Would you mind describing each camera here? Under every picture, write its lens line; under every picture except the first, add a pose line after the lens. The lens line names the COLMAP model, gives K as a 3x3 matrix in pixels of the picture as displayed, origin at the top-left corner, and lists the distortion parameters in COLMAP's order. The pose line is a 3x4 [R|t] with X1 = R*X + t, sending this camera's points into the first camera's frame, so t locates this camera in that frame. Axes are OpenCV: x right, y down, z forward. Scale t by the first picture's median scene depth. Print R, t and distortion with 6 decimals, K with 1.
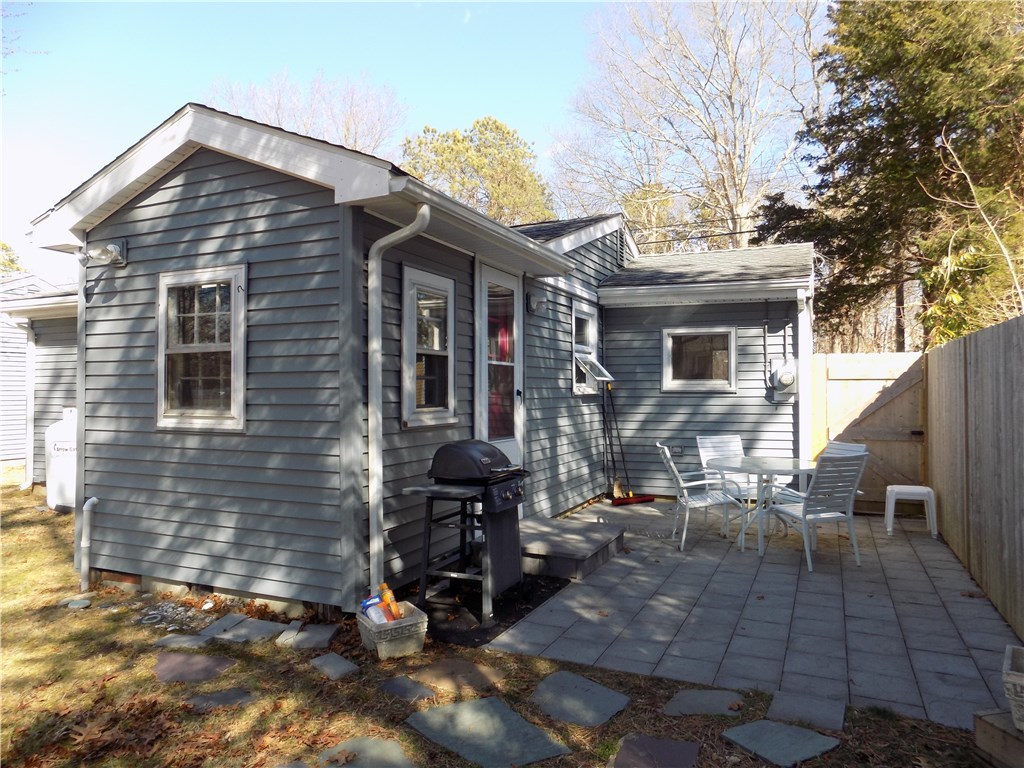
lens RADIAL K [[687.5, 0, 512.0], [0, 687.5, 379.2], [0, 0, 1]] dist [-0.081005, 0.089694]
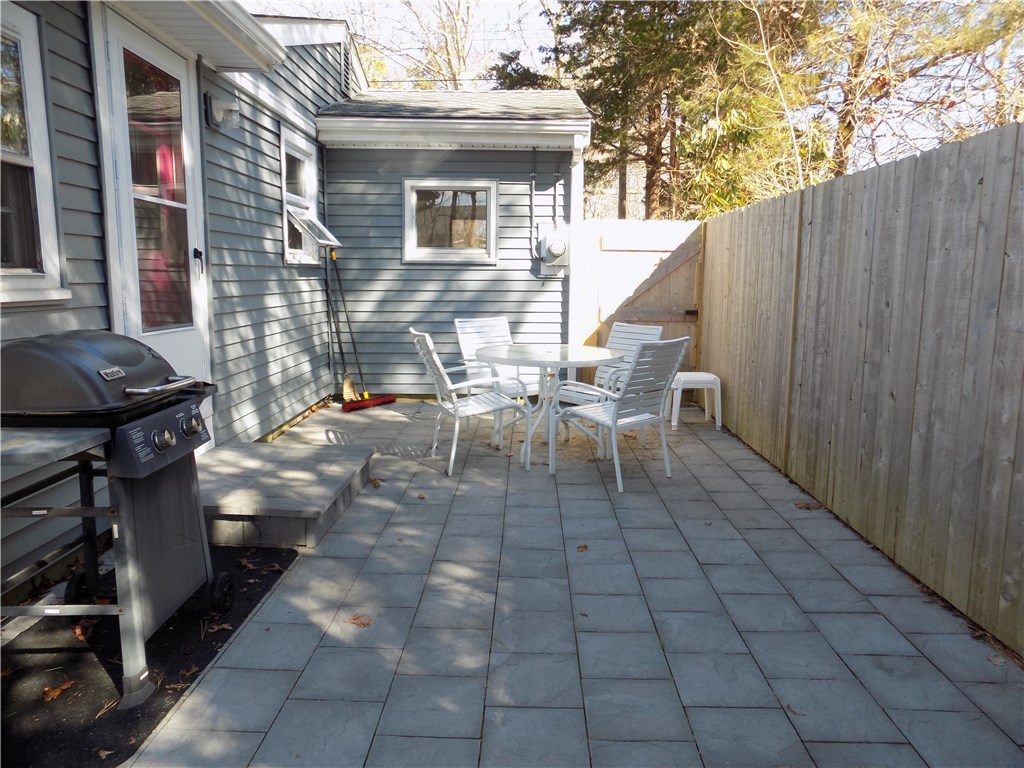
lens RADIAL K [[687.5, 0, 512.0], [0, 687.5, 379.2], [0, 0, 1]] dist [-0.081005, 0.089694]
pose [[0.915779, -0.049943, 0.398565, 0.017395], [-0.016871, 0.986582, 0.162391, 0.023872], [-0.401327, -0.155438, 0.902649, 0.265945]]
